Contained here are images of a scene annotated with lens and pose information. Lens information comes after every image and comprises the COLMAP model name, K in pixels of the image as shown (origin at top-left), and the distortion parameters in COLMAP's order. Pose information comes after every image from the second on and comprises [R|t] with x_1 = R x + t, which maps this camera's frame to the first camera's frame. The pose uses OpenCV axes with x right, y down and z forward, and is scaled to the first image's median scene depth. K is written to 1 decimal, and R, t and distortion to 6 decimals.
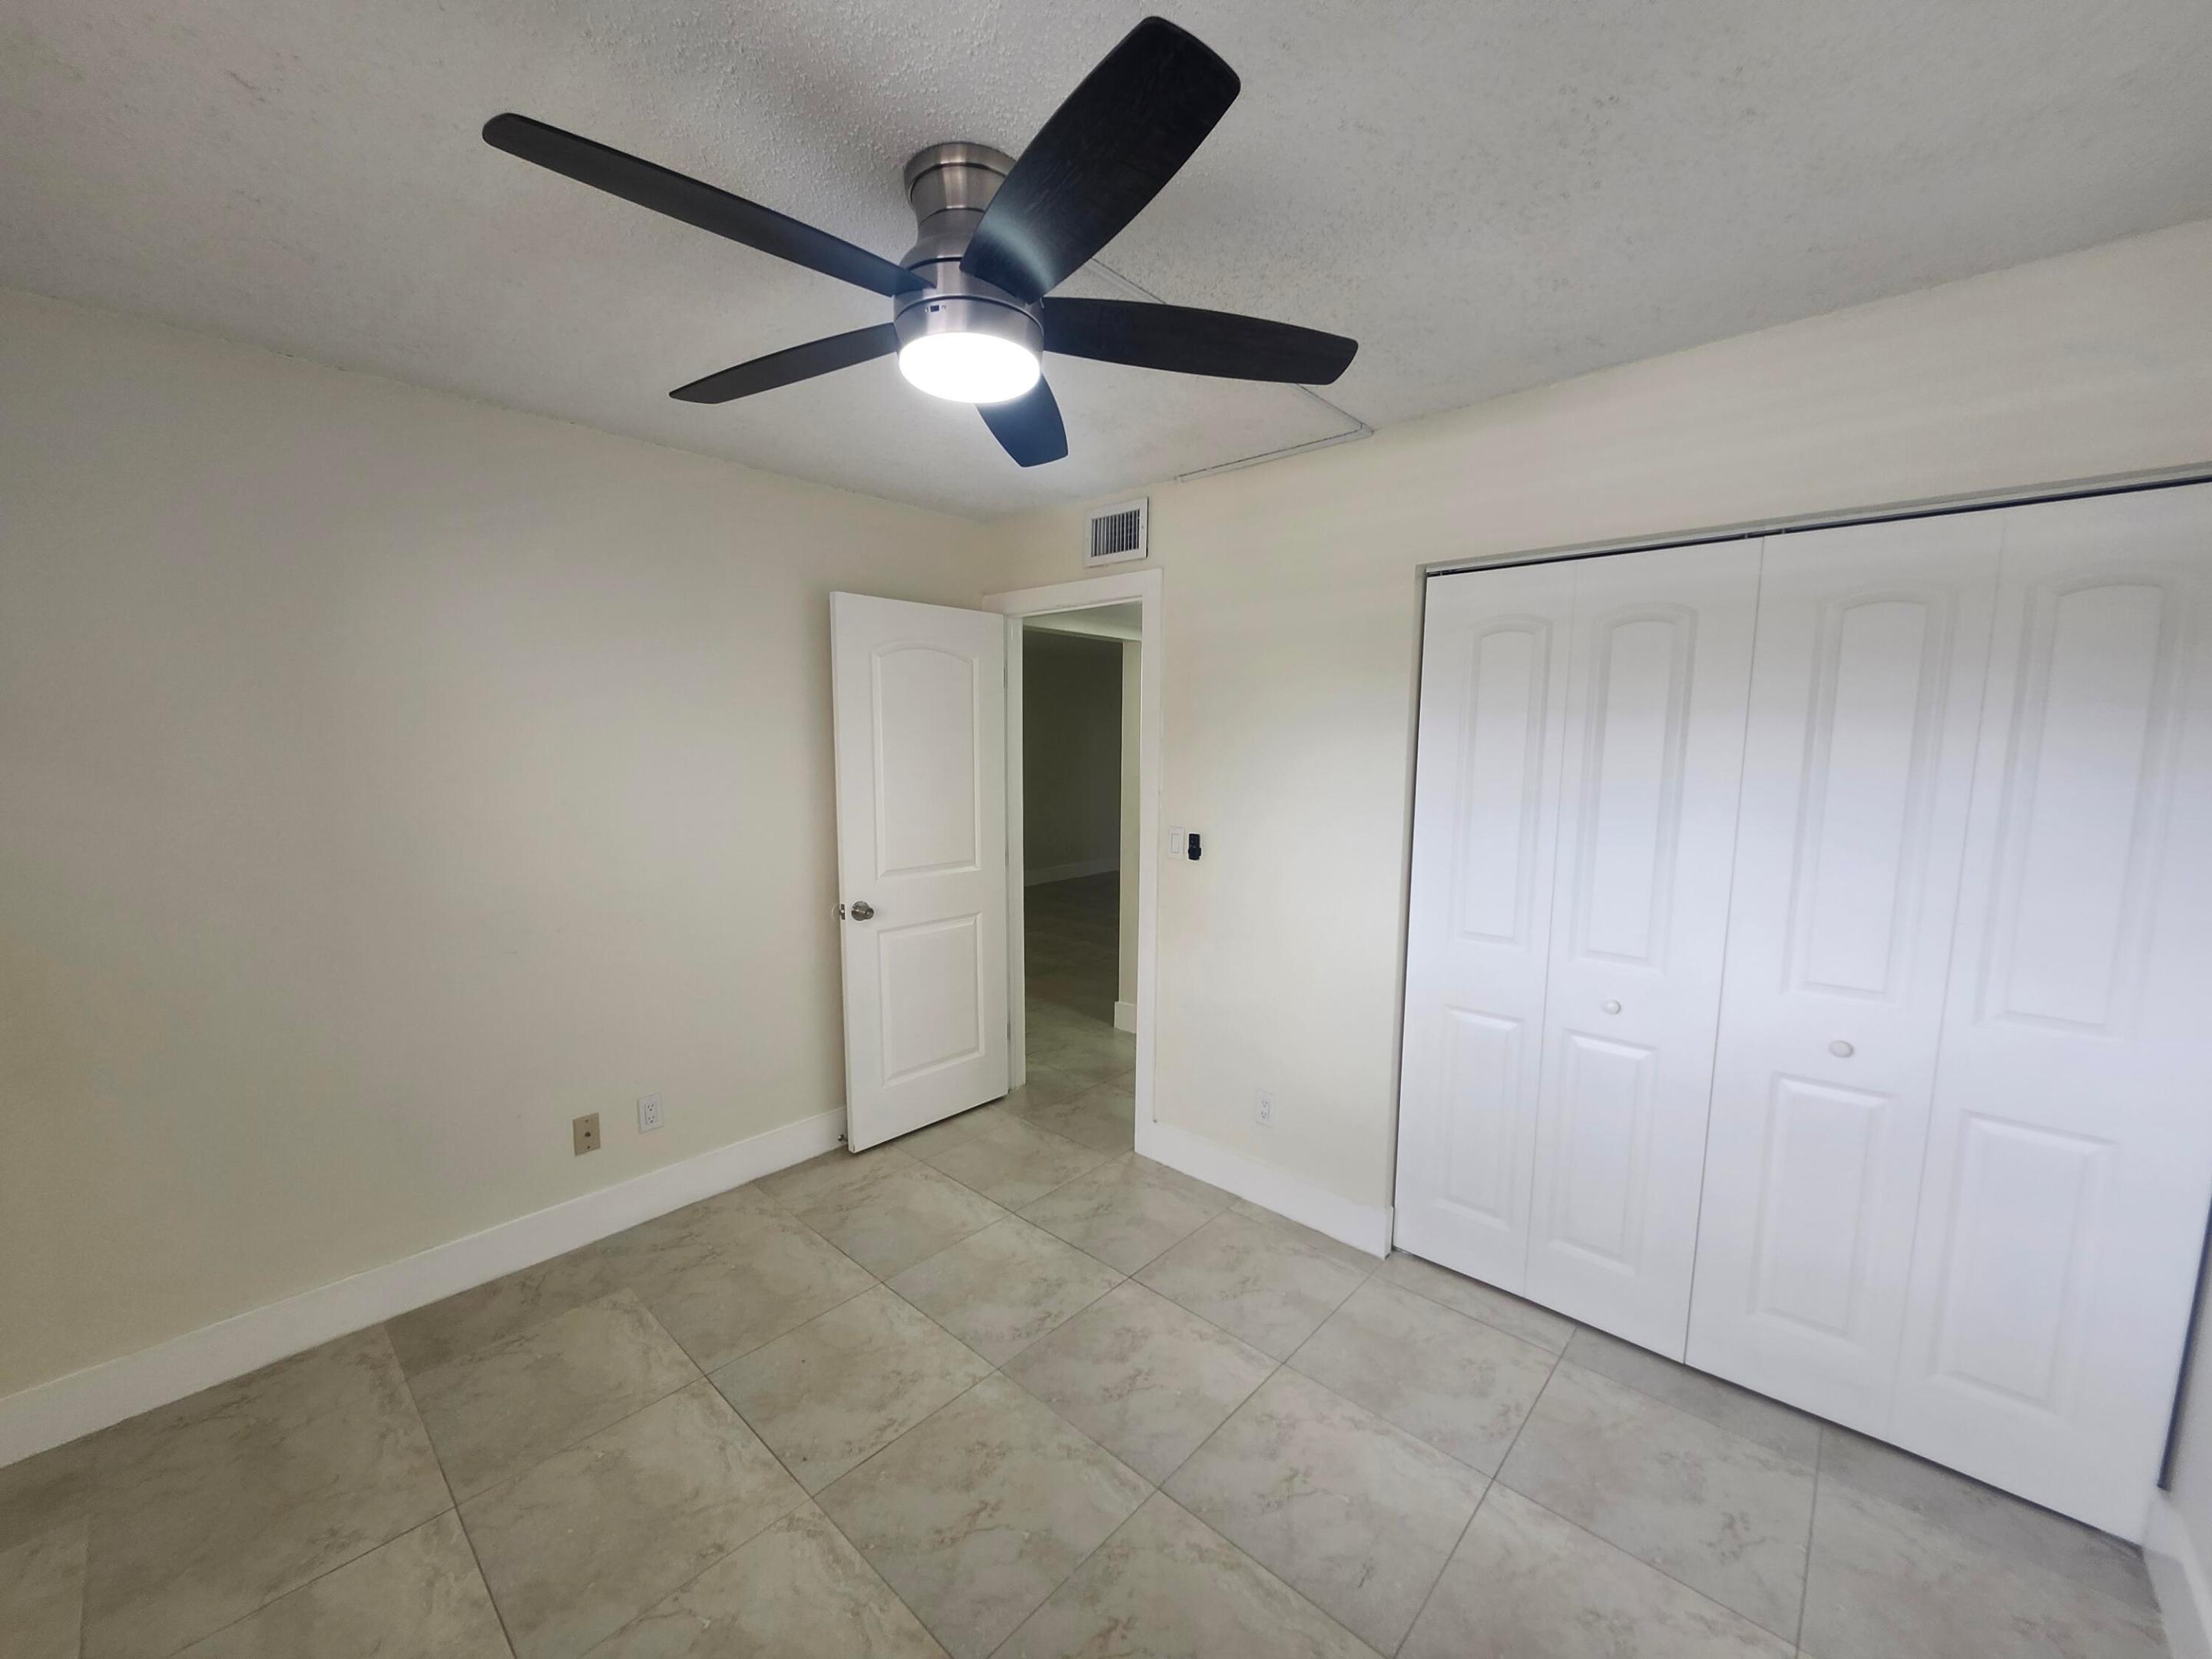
lens RADIAL K [[867.2, 0, 1101.3], [0, 867.2, 835.1], [0, 0, 1]] dist [0.000244, -0.000064]
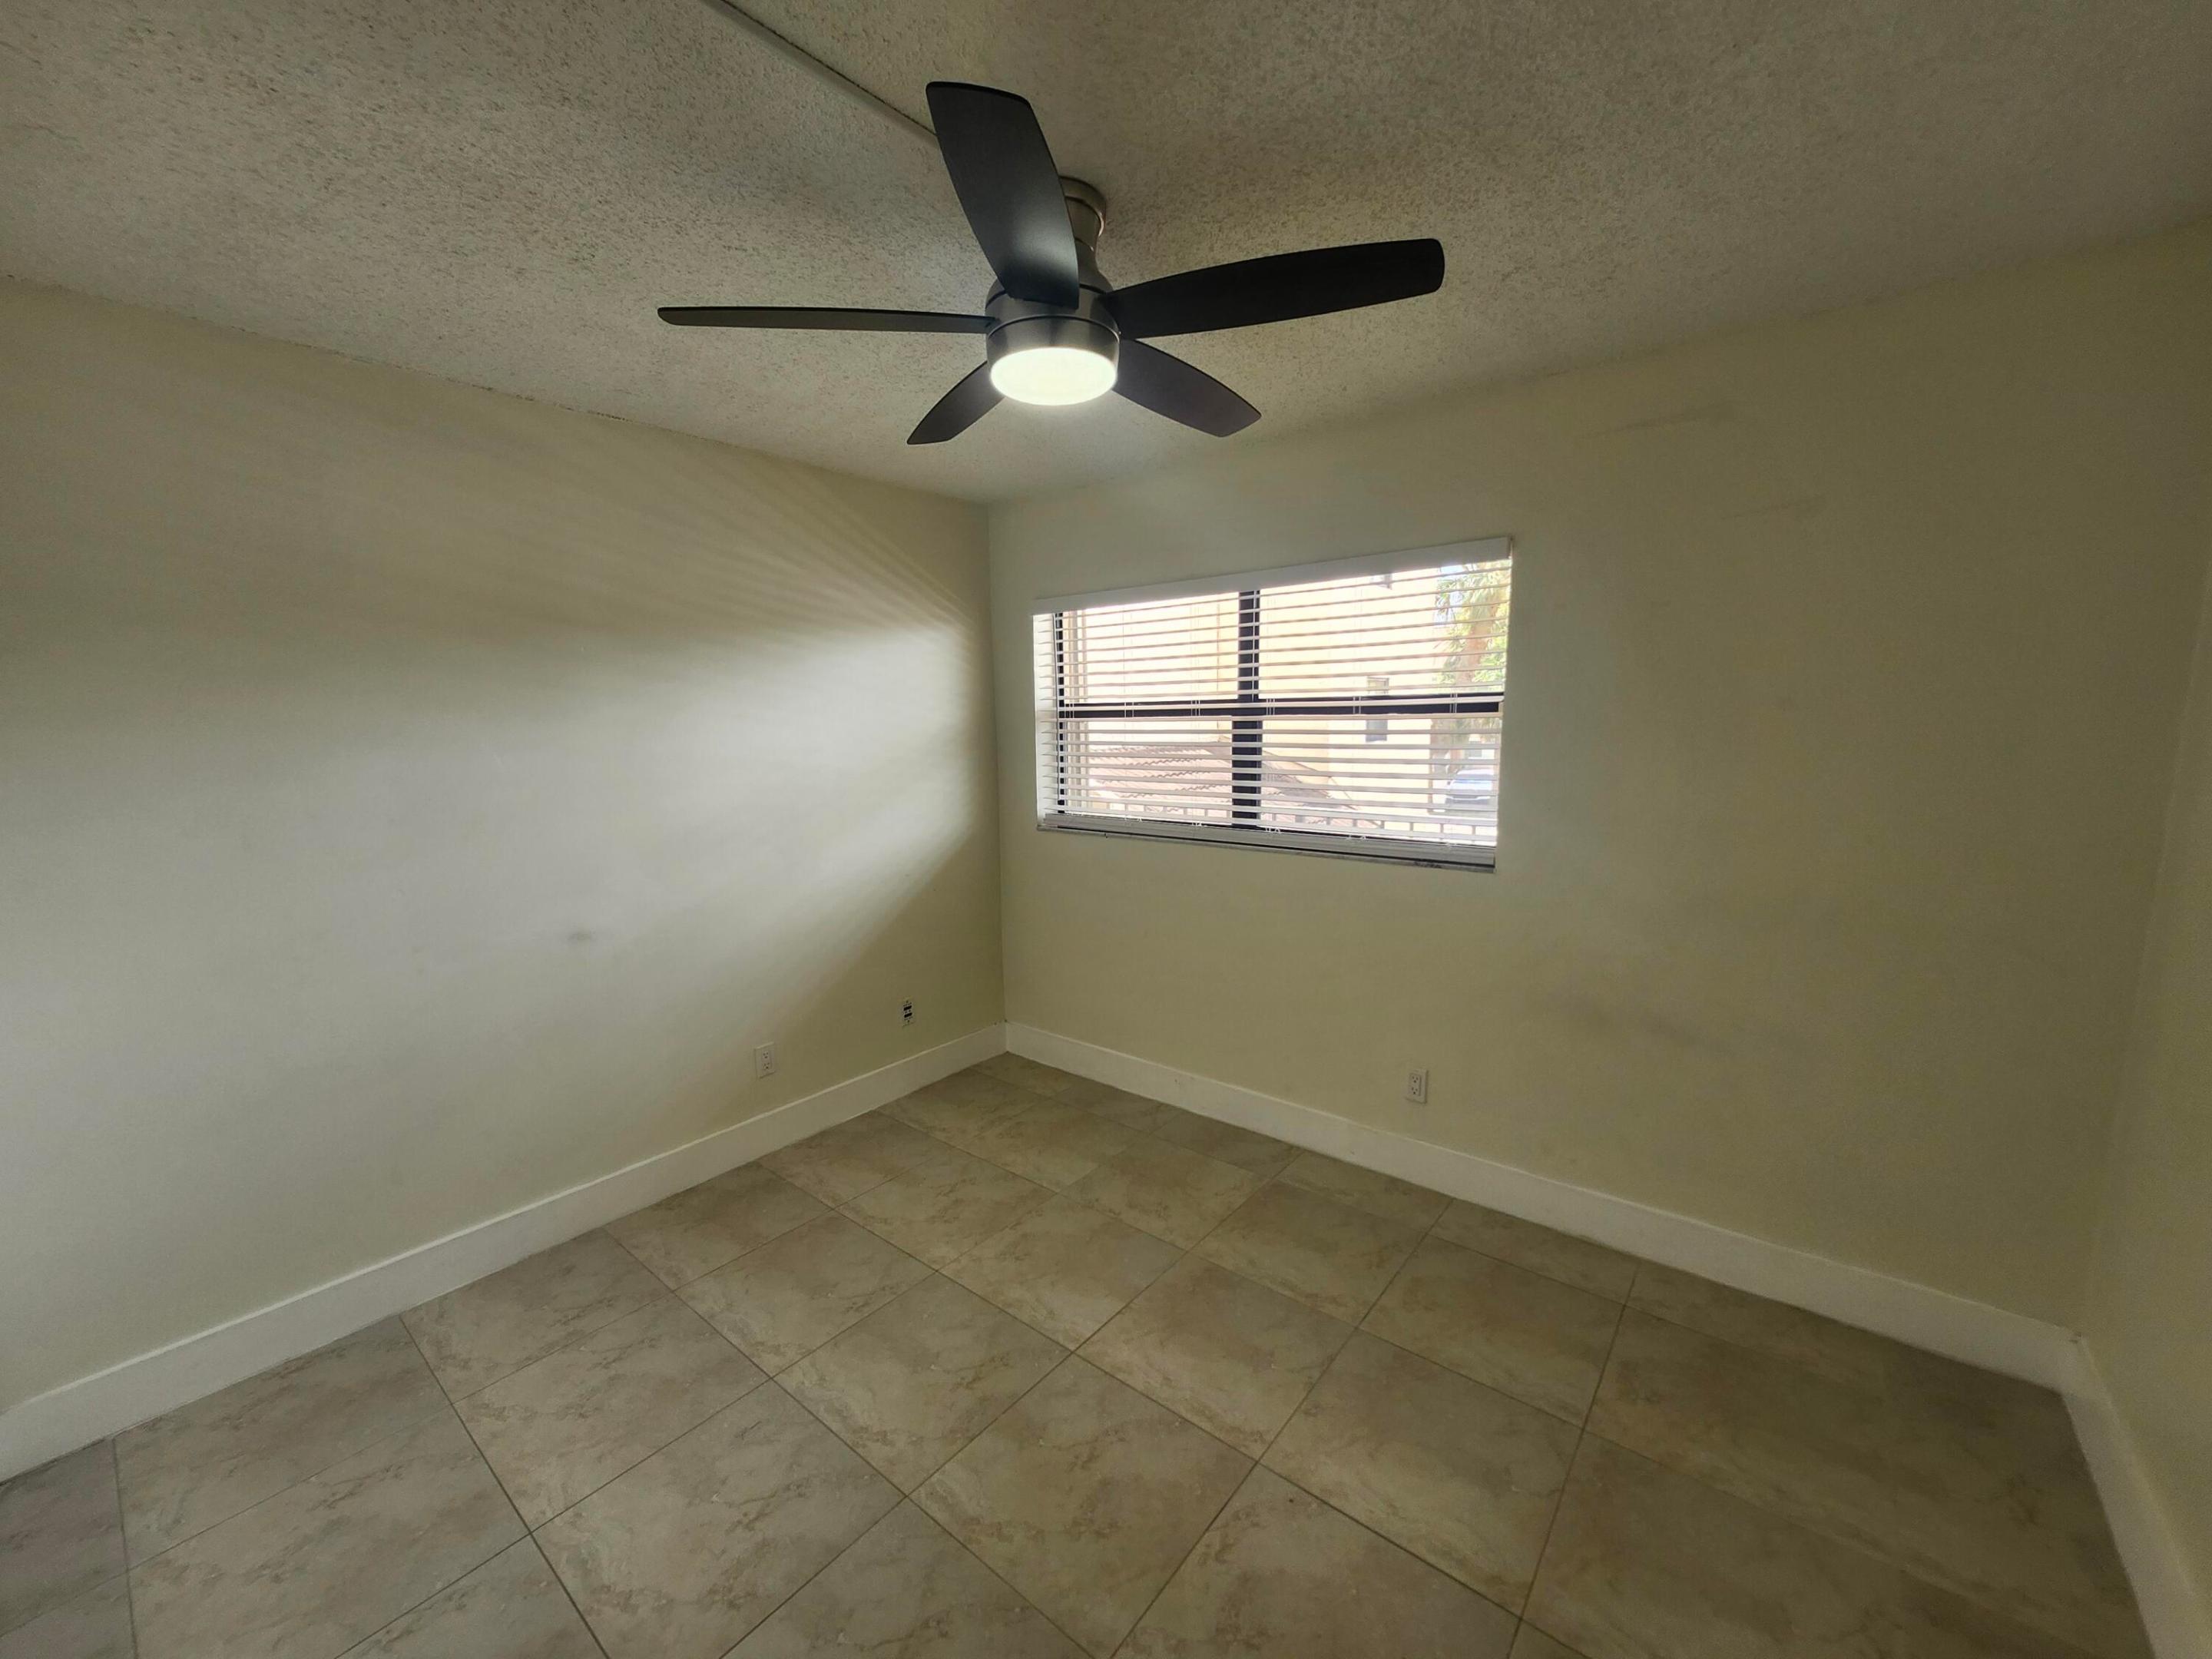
lens RADIAL K [[867.2, 0, 1109.8], [0, 867.2, 833.0], [0, 0, 1]] dist [0.000244, -0.000064]
pose [[-0.998167, 0.019790, -0.057198, -0.116916], [0.005439, 0.970537, 0.240889, -0.184796], [0.060280, 0.240137, -0.968866, 1.754821]]
